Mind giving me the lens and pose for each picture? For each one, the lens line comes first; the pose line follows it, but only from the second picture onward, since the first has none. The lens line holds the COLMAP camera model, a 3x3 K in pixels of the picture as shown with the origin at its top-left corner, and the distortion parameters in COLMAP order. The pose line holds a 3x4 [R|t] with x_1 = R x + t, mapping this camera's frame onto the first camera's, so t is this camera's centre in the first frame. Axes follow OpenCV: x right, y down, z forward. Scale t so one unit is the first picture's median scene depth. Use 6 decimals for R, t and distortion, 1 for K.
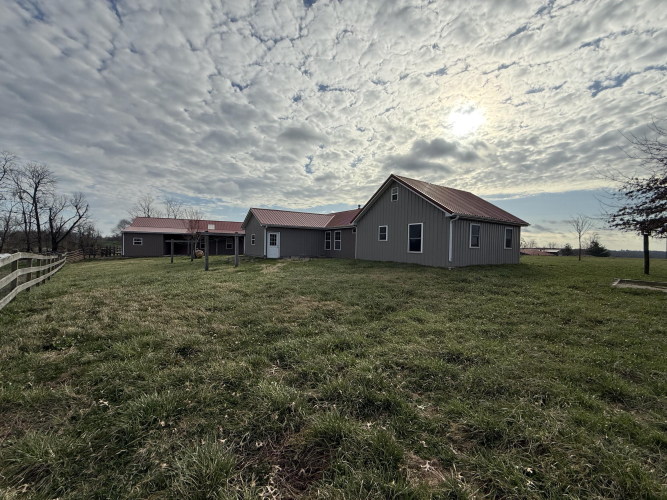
lens RADIAL K [[267.6, 0, 334.2], [0, 267.6, 249.4], [0, 0, 1]] dist [-0.000311, -0.000146]
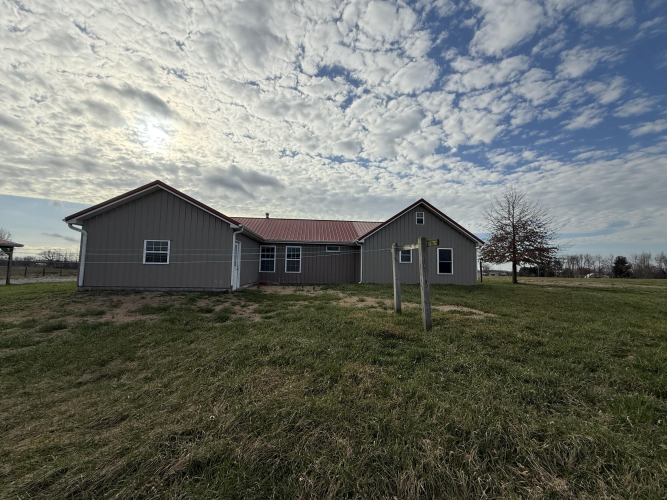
lens RADIAL K [[267.3, 0, 331.7], [0, 267.3, 252.7], [0, 0, 1]] dist [0.000880, -0.000077]
pose [[0.488499, 0.047323, 0.871280, -0.129122], [-0.001299, 0.998567, -0.053508, -0.002572], [-0.872563, 0.025007, 0.487861, 0.123865]]
